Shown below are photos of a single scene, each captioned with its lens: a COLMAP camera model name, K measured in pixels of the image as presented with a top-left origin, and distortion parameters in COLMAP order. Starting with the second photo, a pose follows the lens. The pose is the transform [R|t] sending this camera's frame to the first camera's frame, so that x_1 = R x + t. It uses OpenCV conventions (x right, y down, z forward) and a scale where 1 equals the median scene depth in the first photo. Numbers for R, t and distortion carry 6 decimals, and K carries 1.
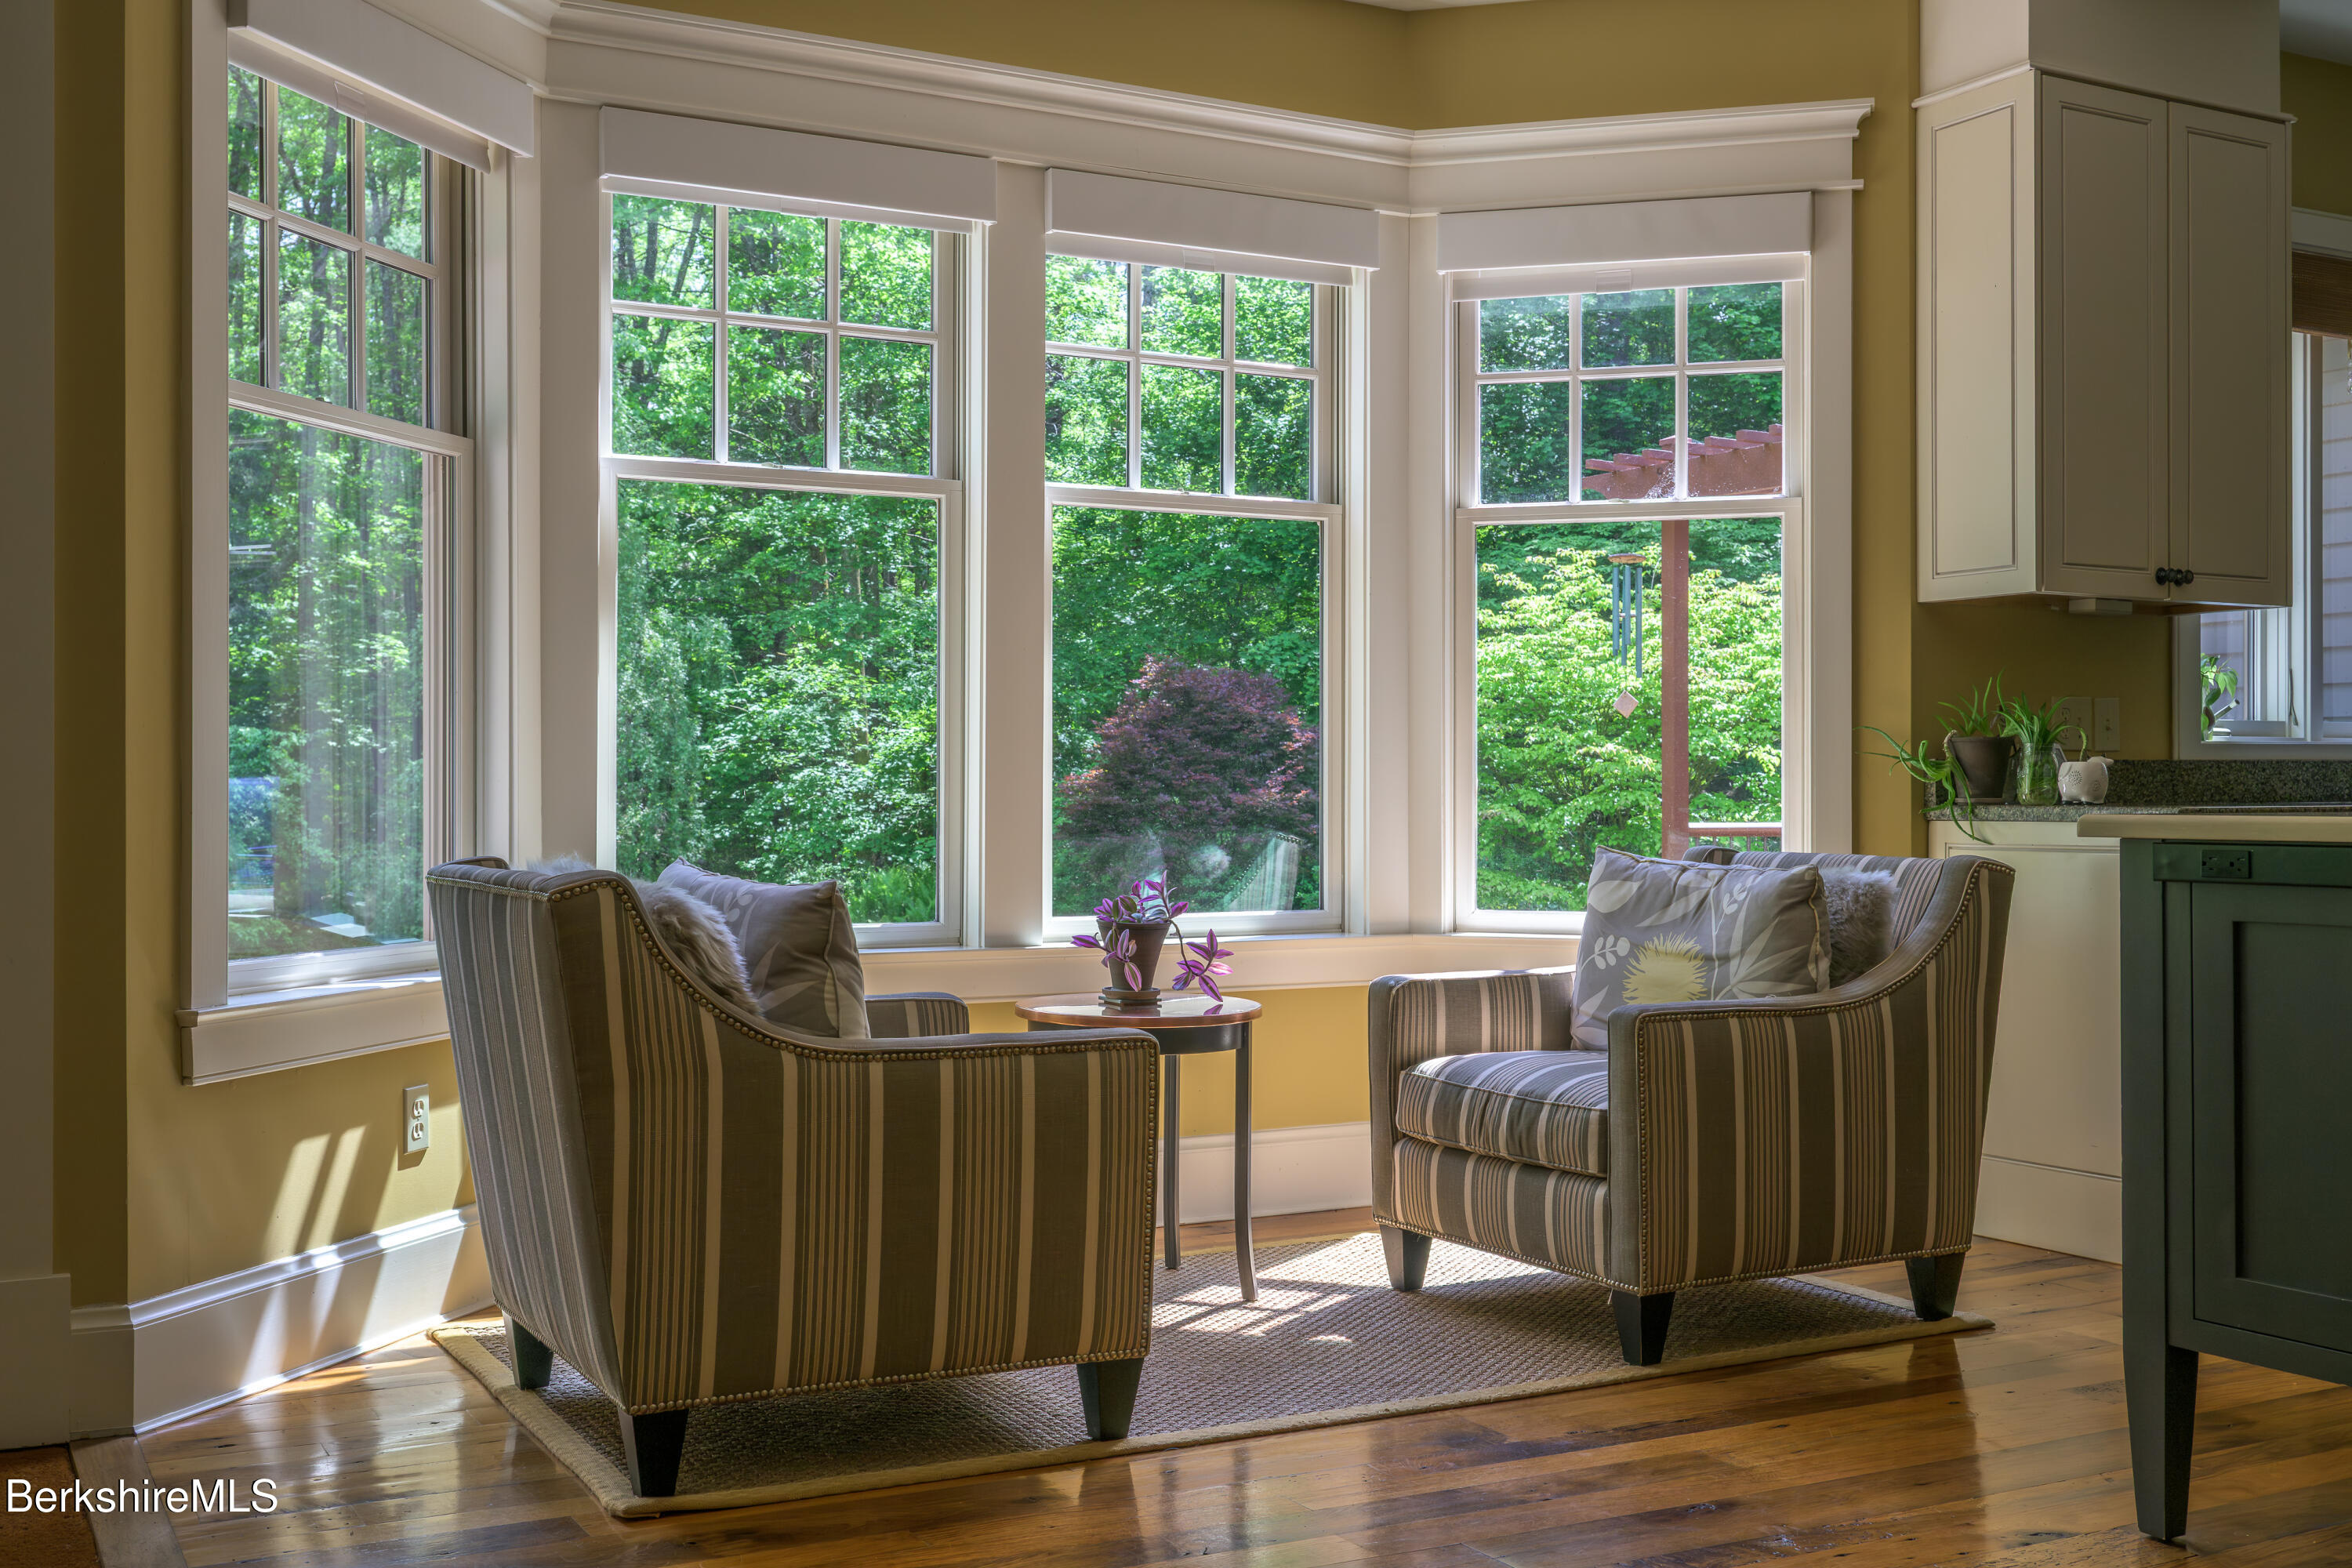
lens RADIAL K [[2493.8, 0, 1176.0], [0, 2493.8, 784.0], [0, 0, 1]] dist [0.005837, -0.008491]
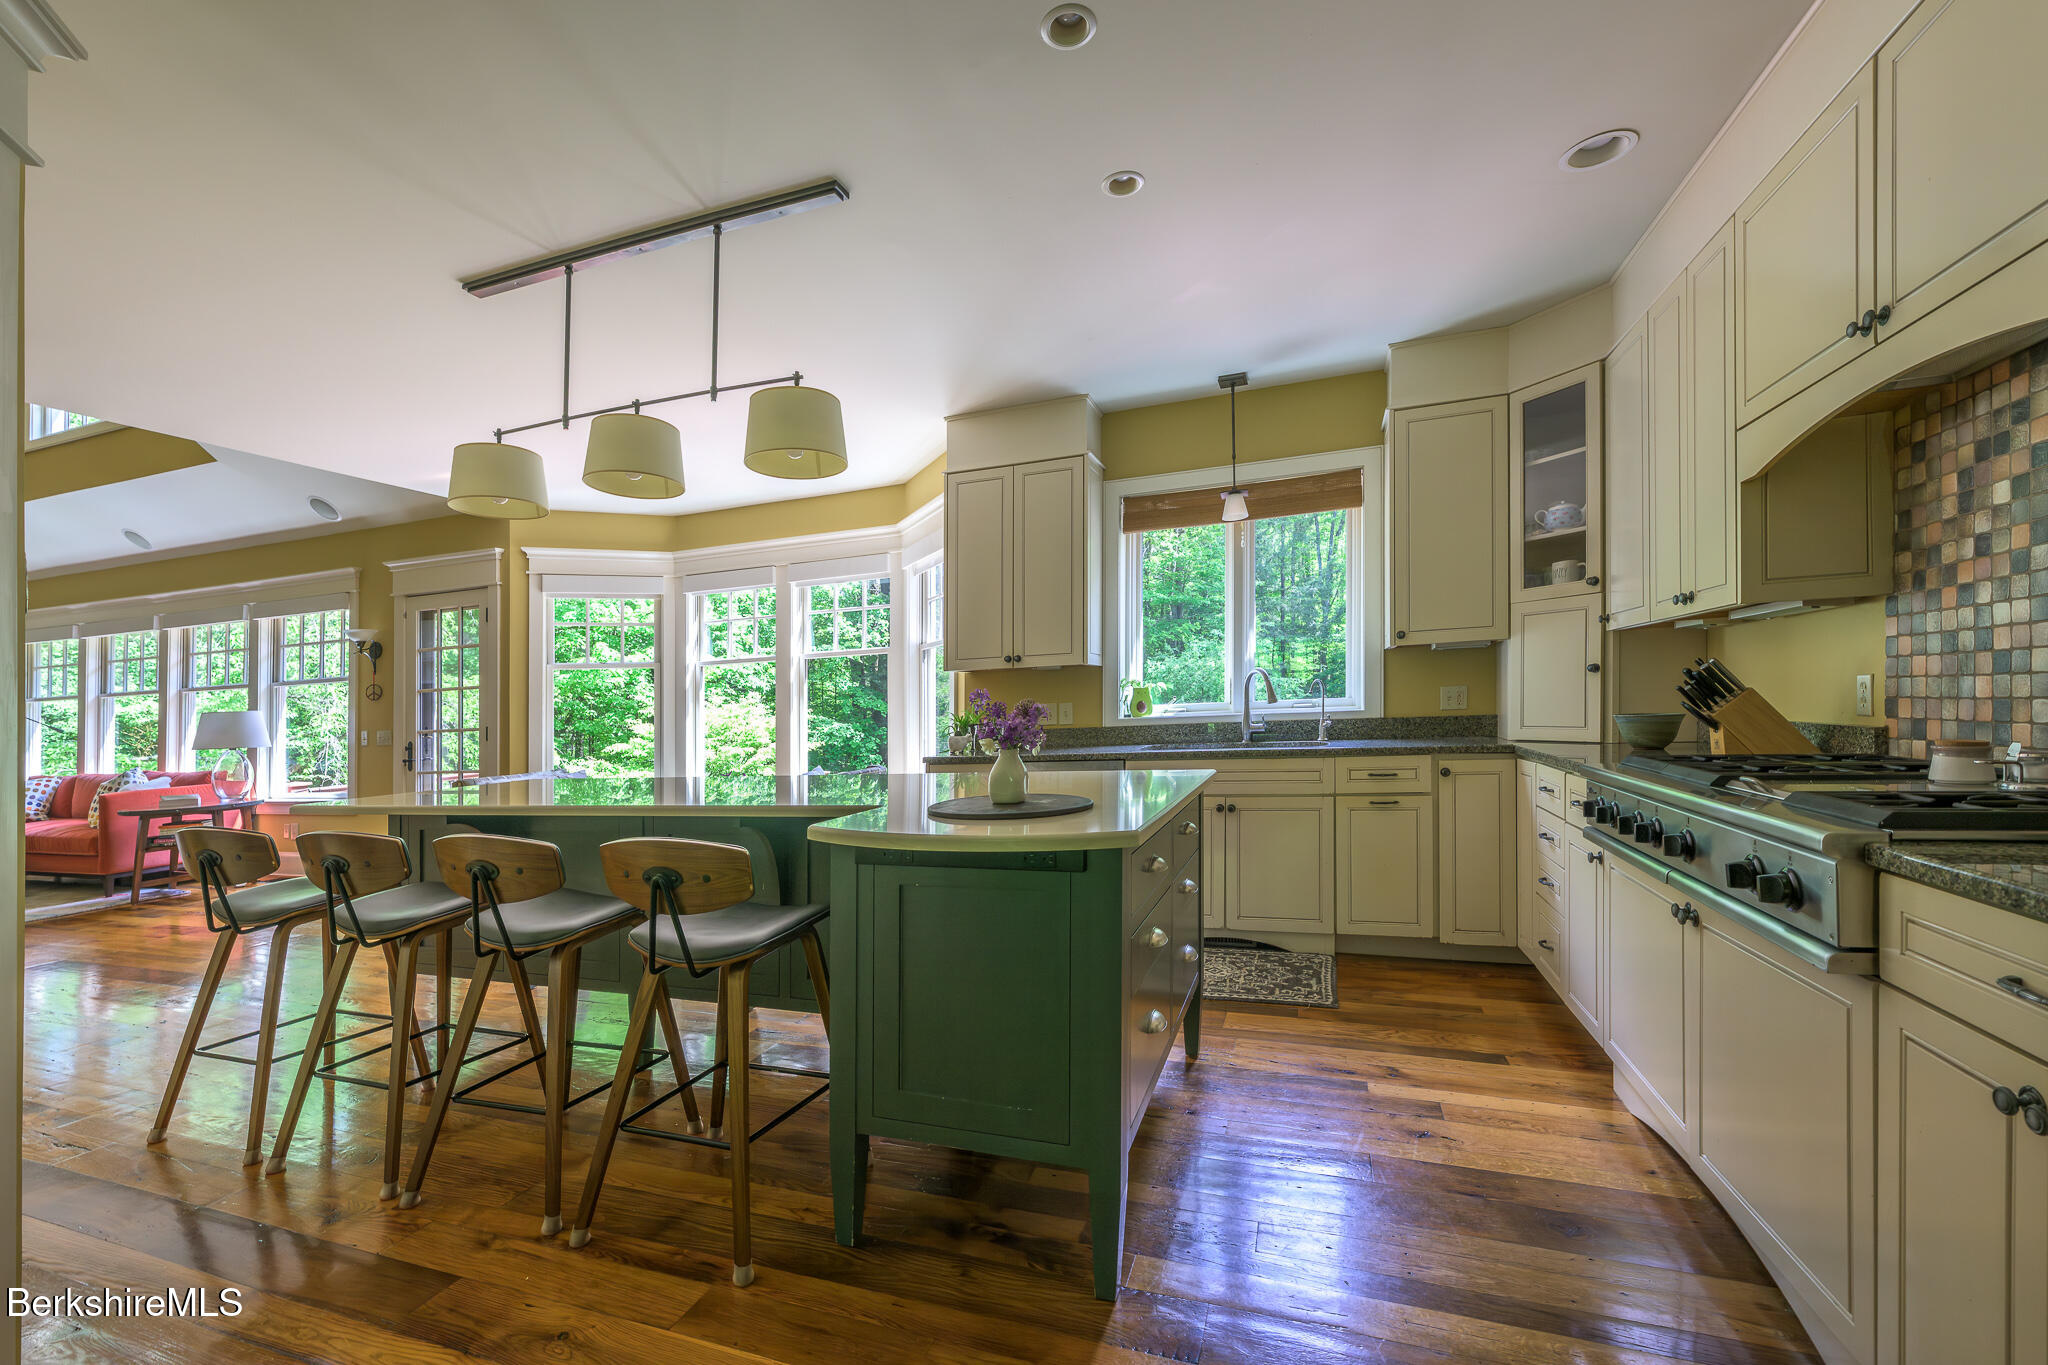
lens RADIAL K [[855.1, 0, 1024.0], [0, 855.1, 682.5], [0, 0, 1]] dist [-0.000372, -0.000007]
pose [[0.657685, -0.044648, -0.751969, 1.176940], [0.041289, 0.998878, -0.023196, -0.044257], [0.752161, -0.015792, 0.658790, 0.507428]]
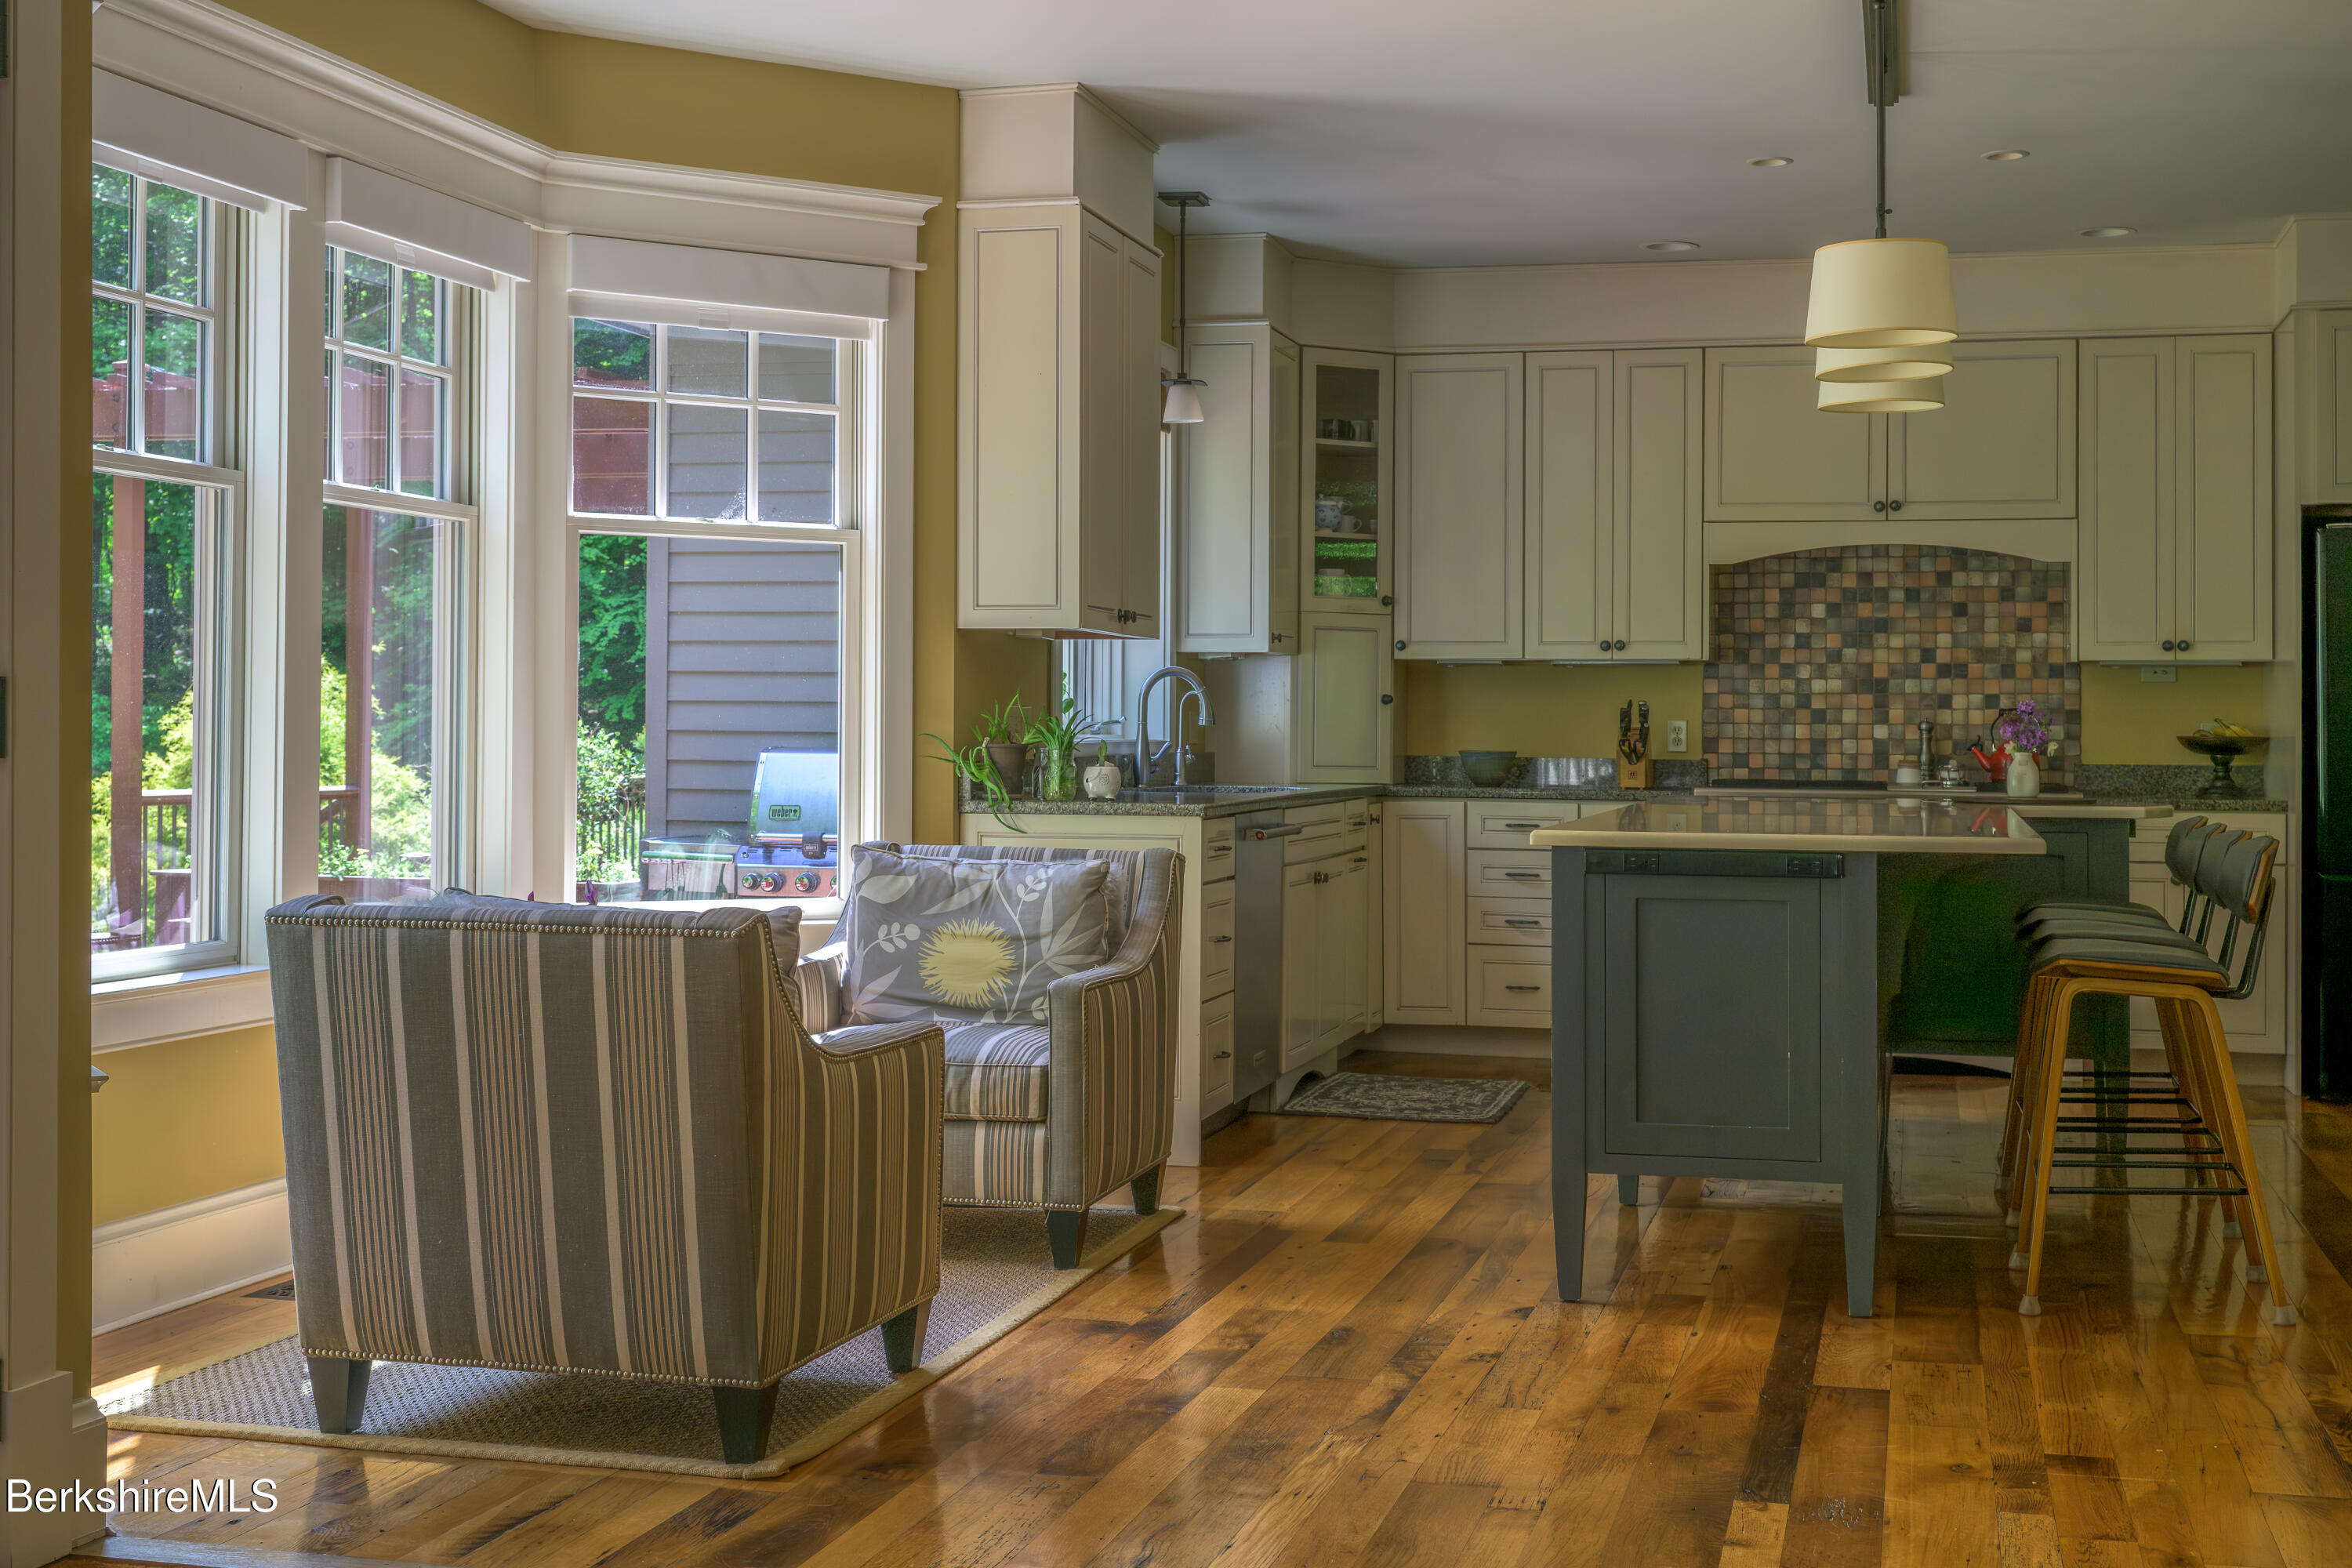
lens RADIAL K [[2859.1, 0, 1176.0], [0, 2859.1, 784.0], [0, 0, 1]] dist [0.012995, -0.008923]
pose [[0.686897, -0.007498, 0.726716, -0.702981], [-0.010970, 0.999726, 0.020684, -0.032785], [-0.726672, -0.022180, 0.686627, -0.005855]]
